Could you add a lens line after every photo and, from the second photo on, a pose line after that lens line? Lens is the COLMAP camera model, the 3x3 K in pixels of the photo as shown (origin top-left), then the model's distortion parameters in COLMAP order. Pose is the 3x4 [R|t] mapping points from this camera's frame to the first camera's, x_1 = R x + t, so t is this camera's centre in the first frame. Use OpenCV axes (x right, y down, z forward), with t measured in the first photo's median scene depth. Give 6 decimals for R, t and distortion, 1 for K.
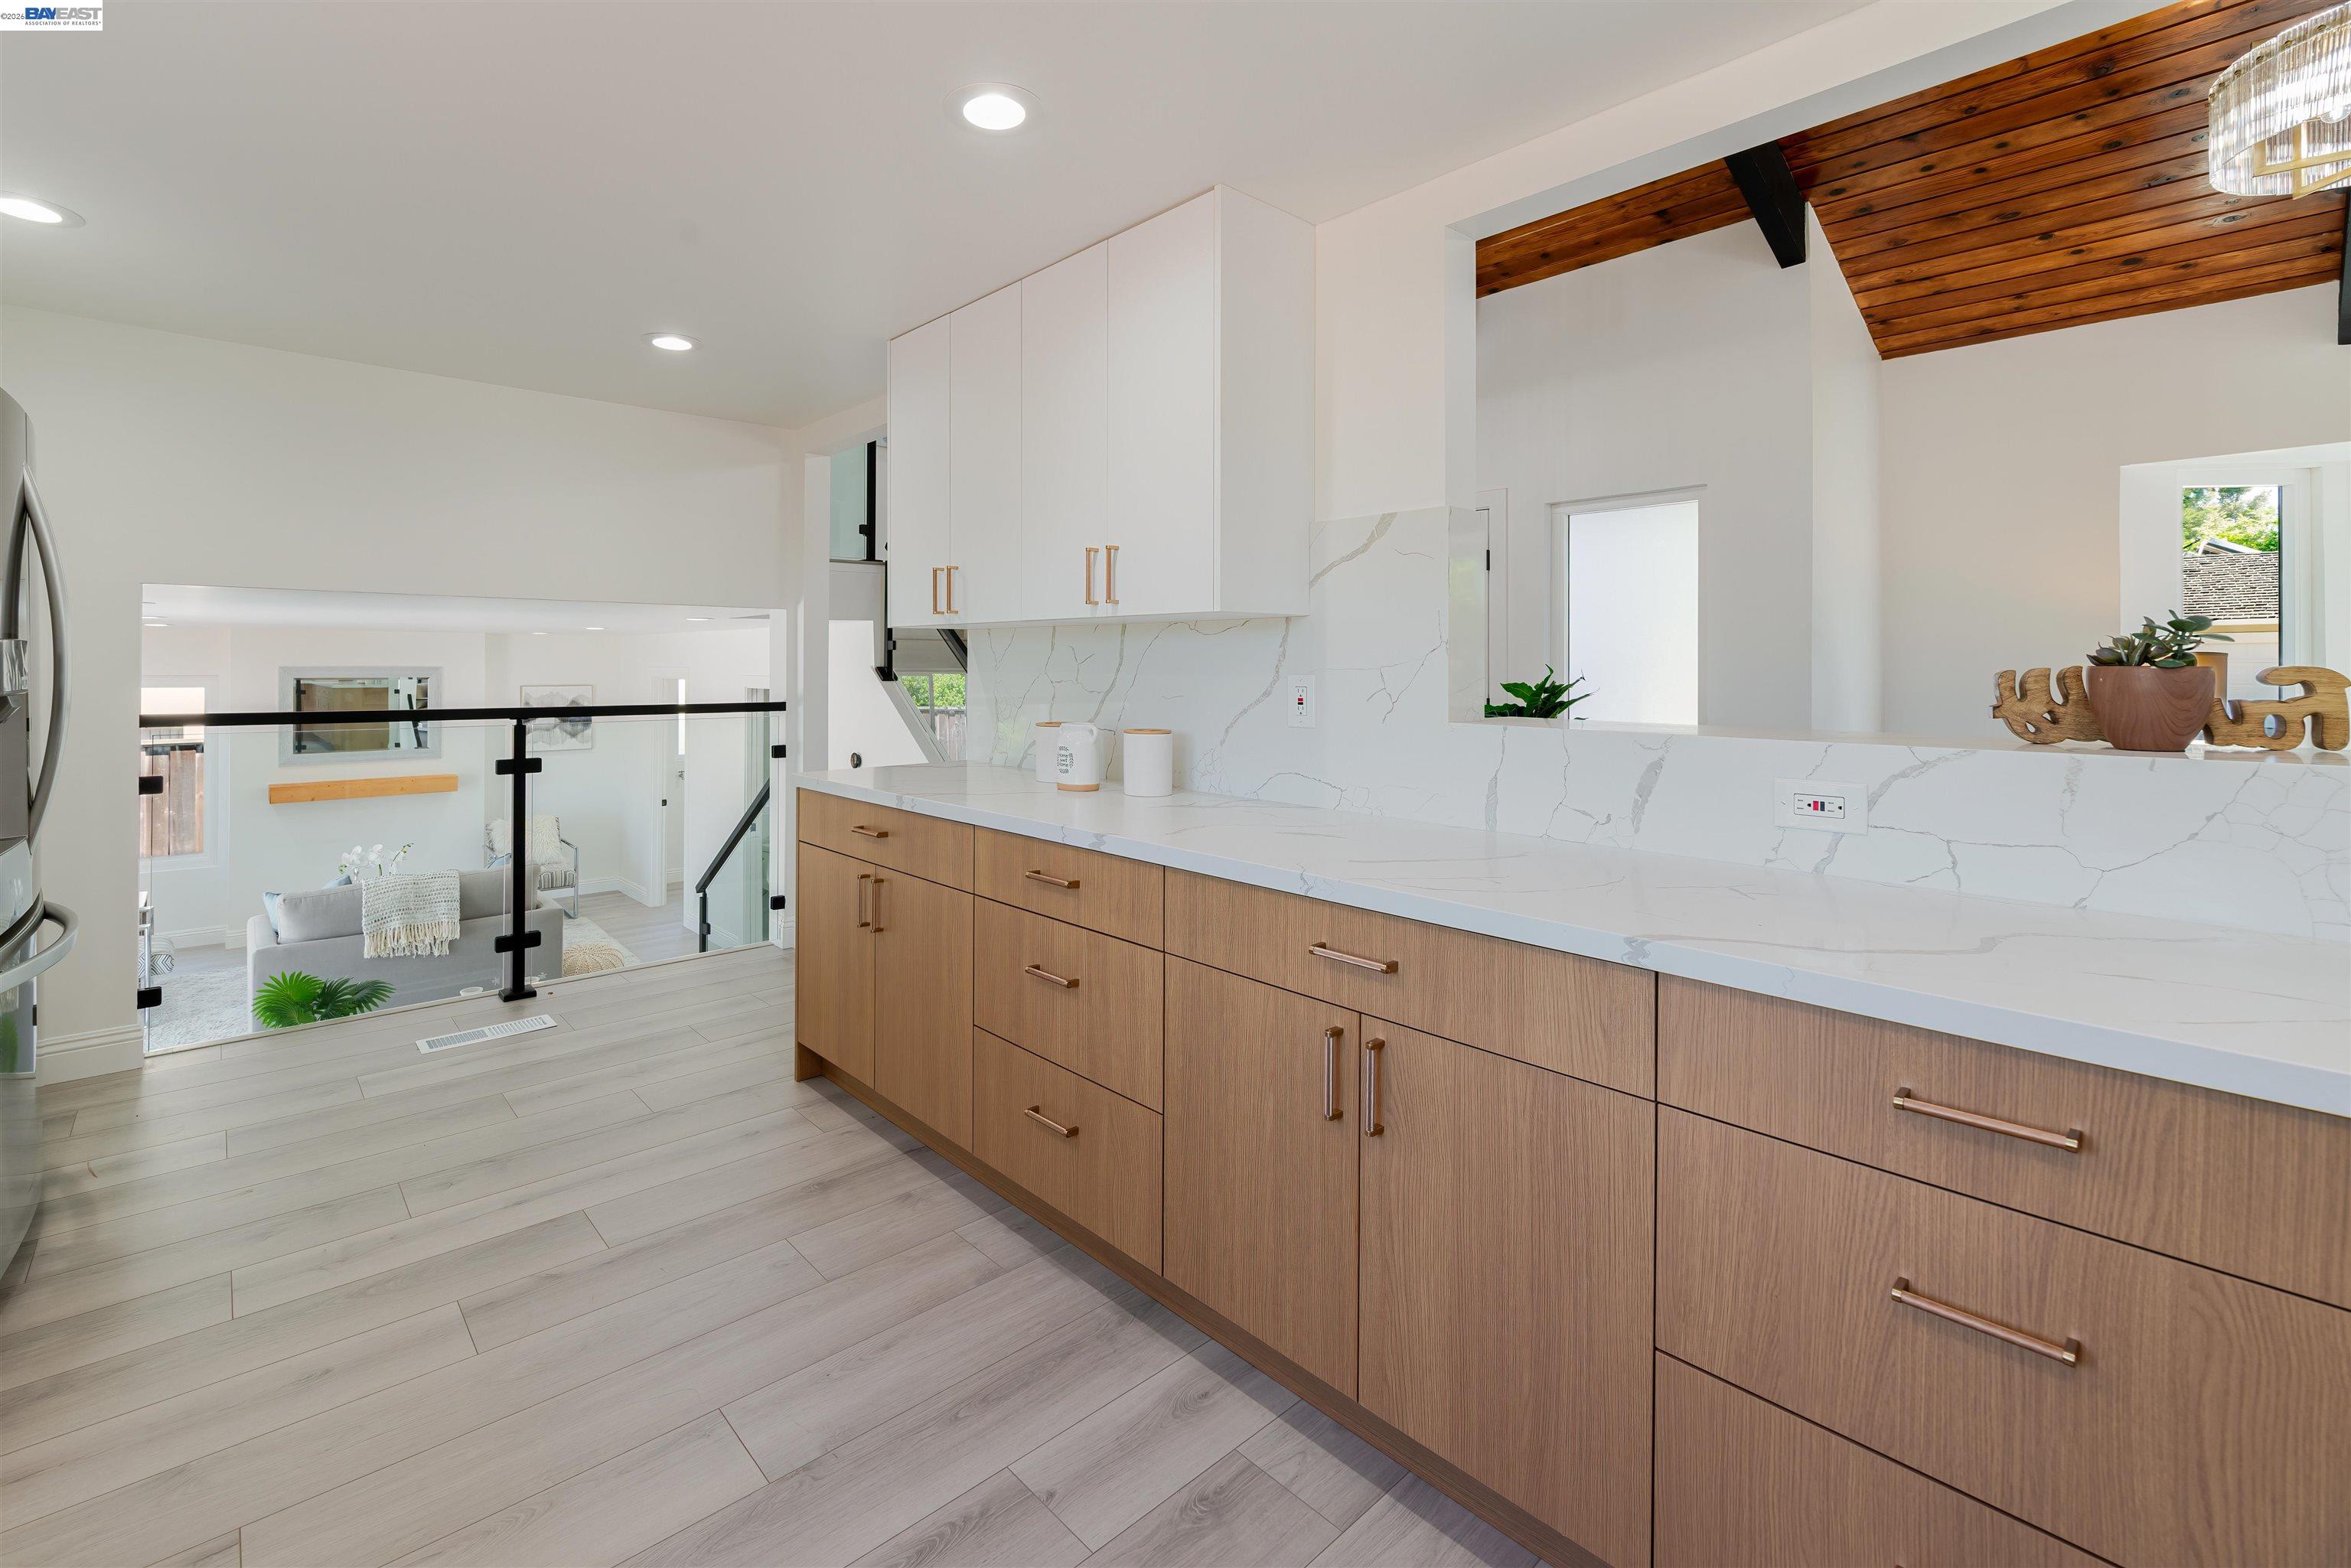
lens RADIAL K [[1013.9, 0, 1081.0], [0, 1013.9, 678.8], [0, 0, 1]] dist [0.001271, -0.000570]
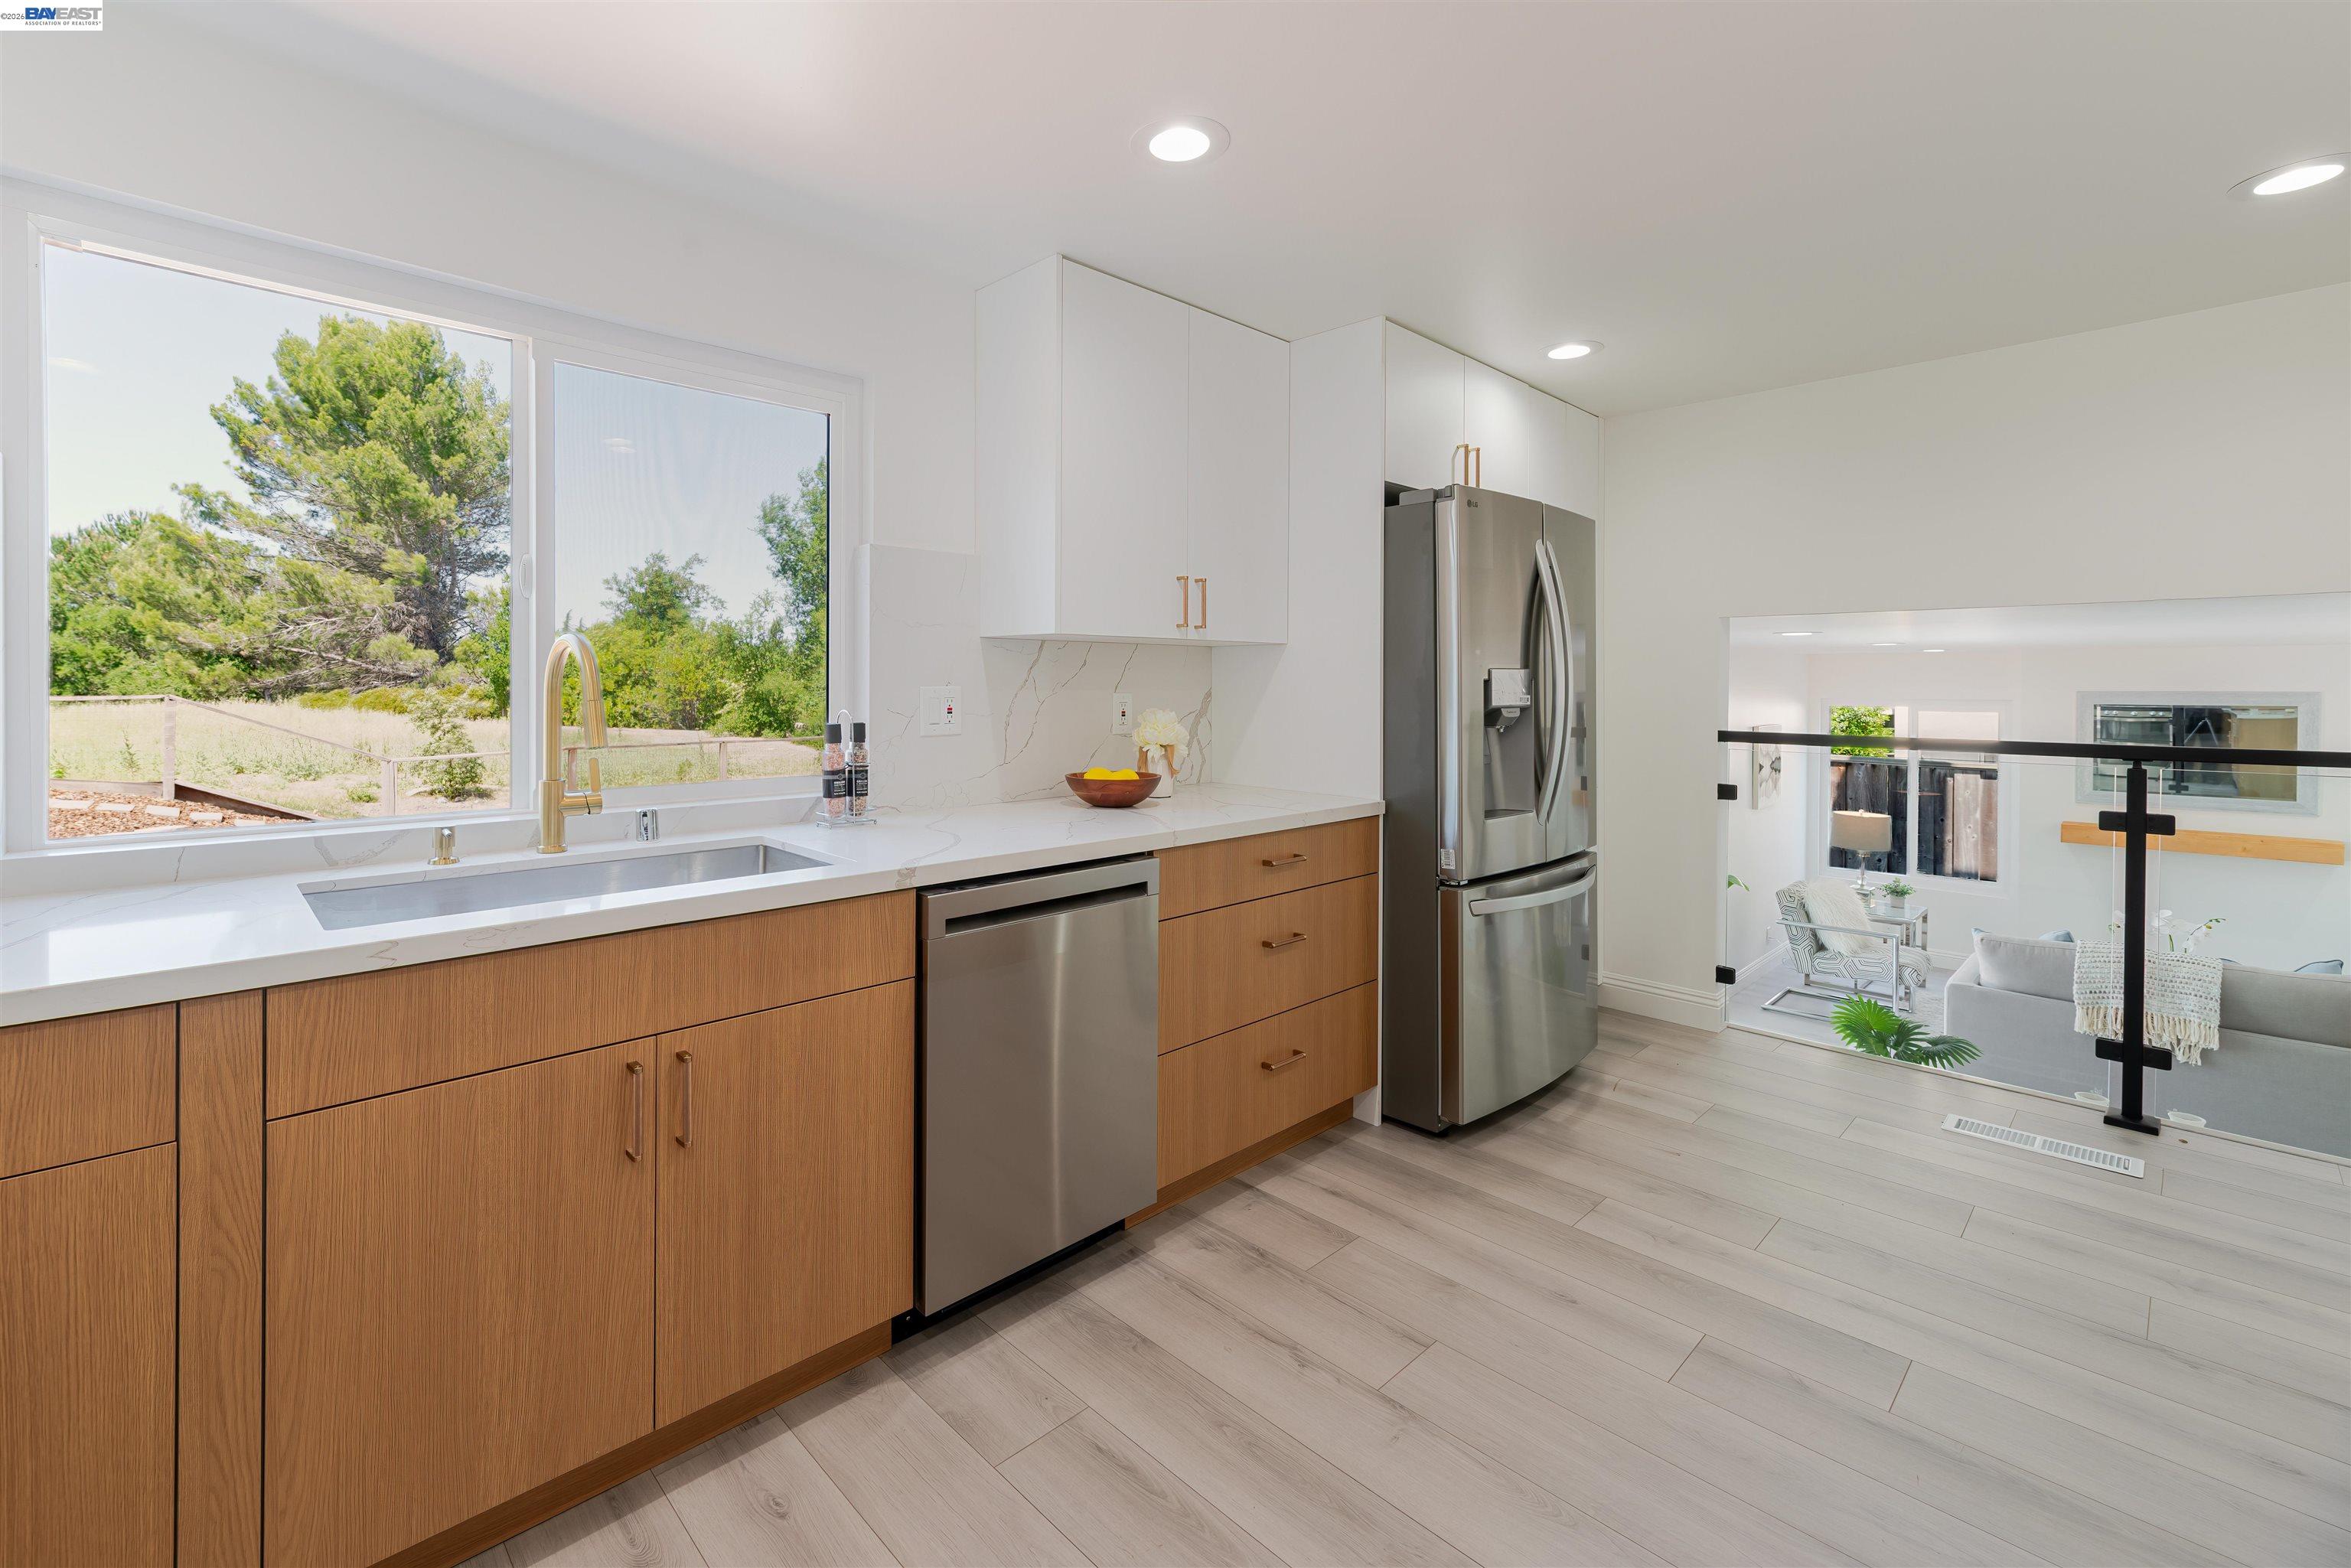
lens RADIAL K [[1013.9, 0, 1081.0], [0, 1013.9, 678.8], [0, 0, 1]] dist [0.001271, -0.000570]
pose [[0.035707, -0.006781, -0.999339, 0.147701], [-0.017006, 0.999828, -0.007392, -0.002943], [0.999218, 0.017259, 0.035585, 0.144363]]
